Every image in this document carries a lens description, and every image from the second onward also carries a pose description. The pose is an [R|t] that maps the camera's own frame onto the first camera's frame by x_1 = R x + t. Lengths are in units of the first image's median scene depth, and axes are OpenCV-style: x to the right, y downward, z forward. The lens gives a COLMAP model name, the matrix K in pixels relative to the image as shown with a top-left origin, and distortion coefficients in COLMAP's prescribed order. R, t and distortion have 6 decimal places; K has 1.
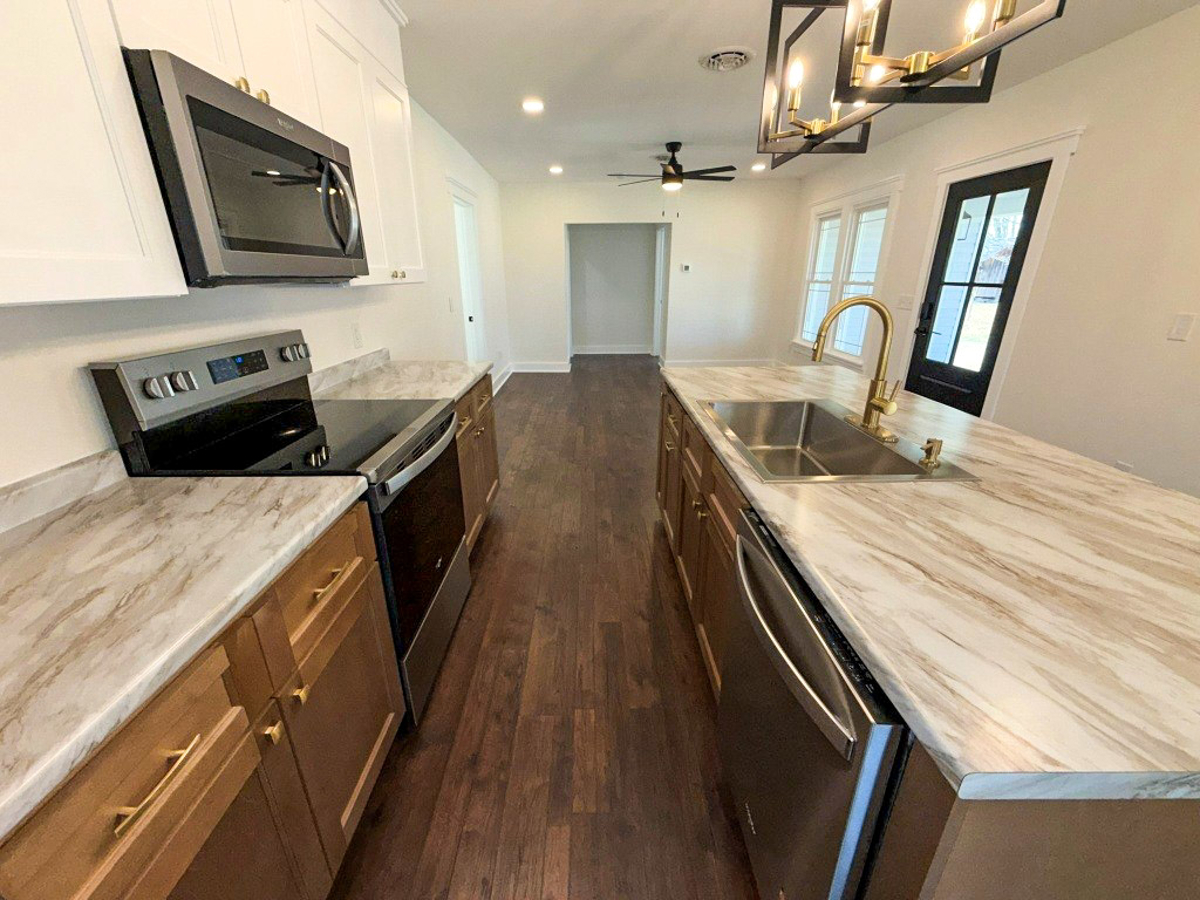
lens RADIAL K [[480.2, 0, 595.1], [0, 480.2, 449.8], [0, 0, 1]] dist [0.003408, 0.000206]
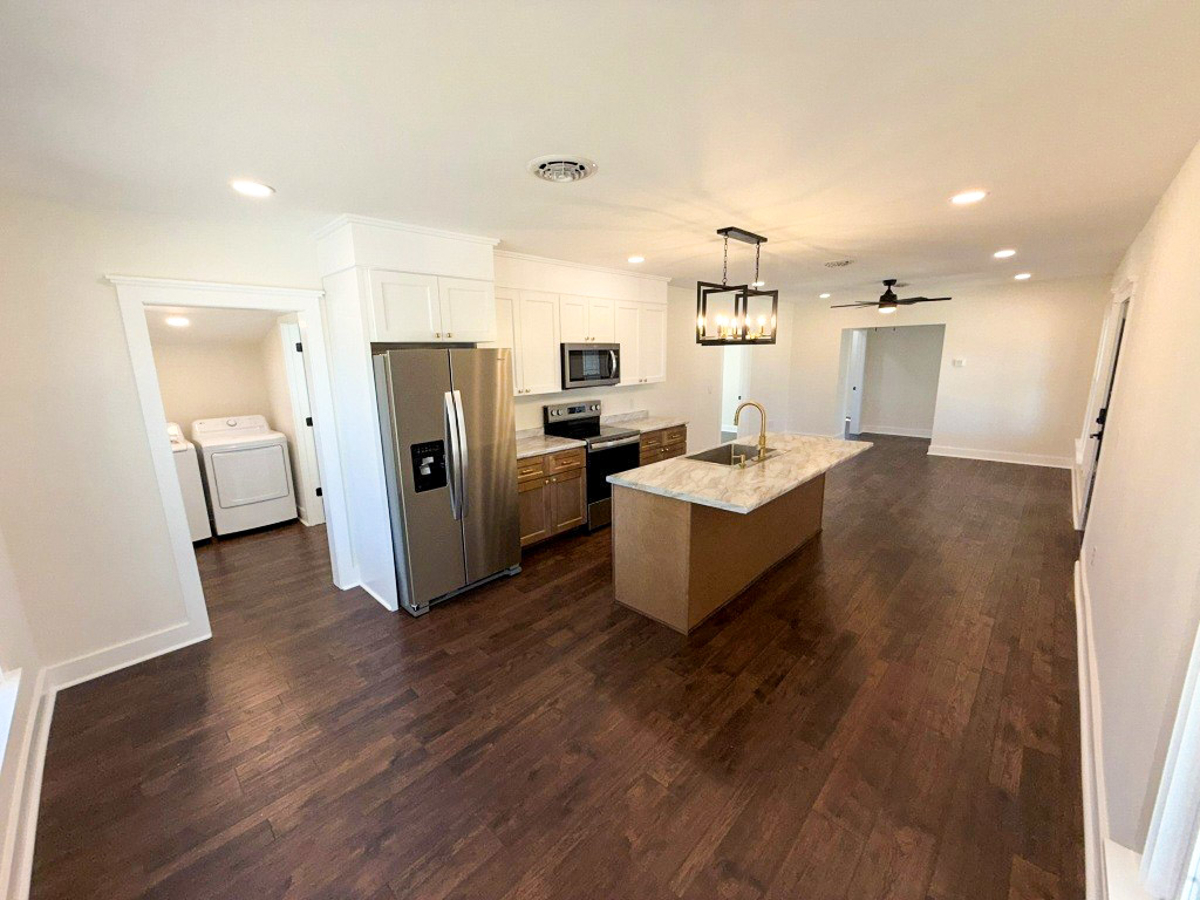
lens RADIAL K [[477.5, 0, 594.7], [0, 477.5, 448.3], [0, 0, 1]] dist [0.001405, 0.000036]
pose [[0.712530, 0.129157, -0.689652, 0.808769], [-0.227074, 0.972462, -0.052486, 0.110647], [0.663882, 0.194000, 0.722236, -0.607647]]
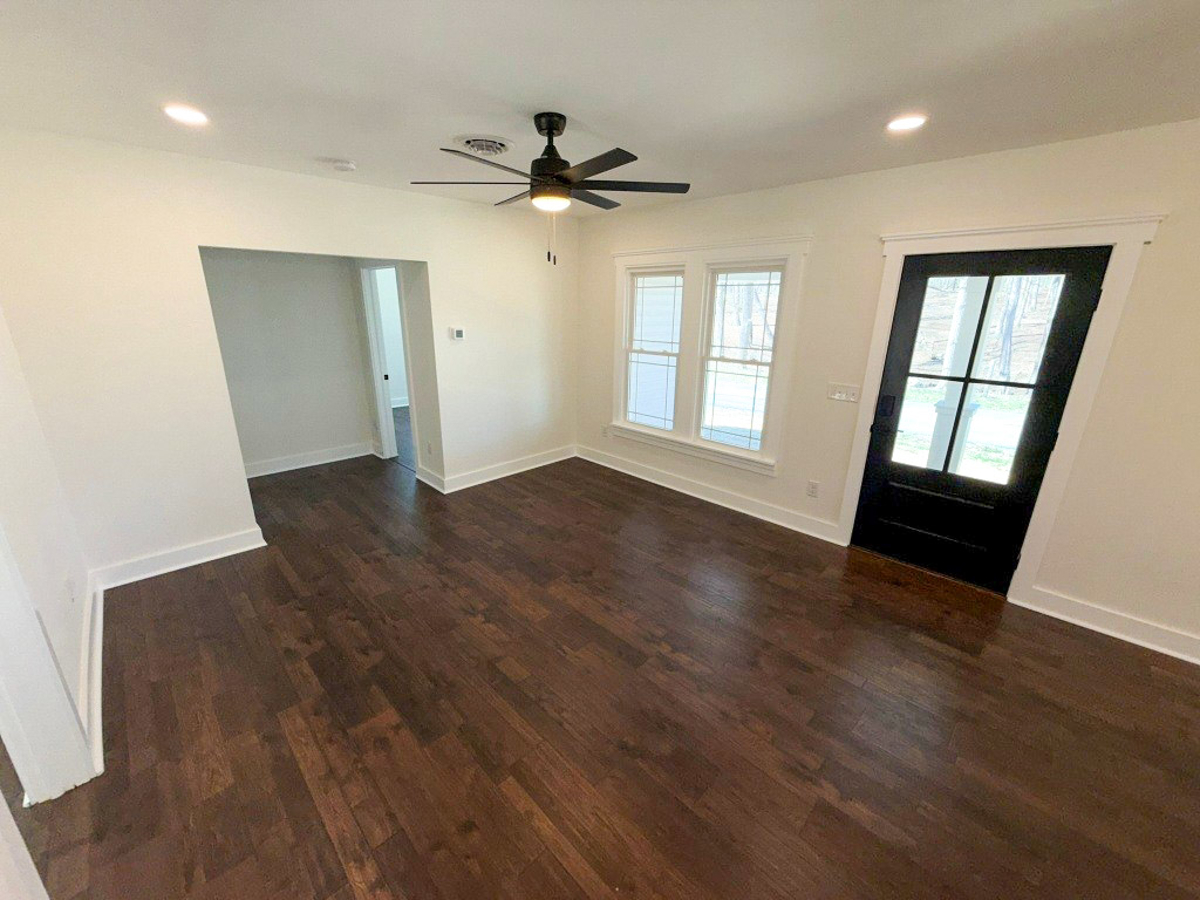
lens RADIAL K [[480.2, 0, 595.1], [0, 480.2, 449.8], [0, 0, 1]] dist [0.003408, 0.000206]
pose [[0.721444, -0.186695, 0.666831, -0.282115], [0.225060, 0.973908, 0.029175, -0.453490], [-0.654879, 0.129029, 0.744638, 0.944312]]
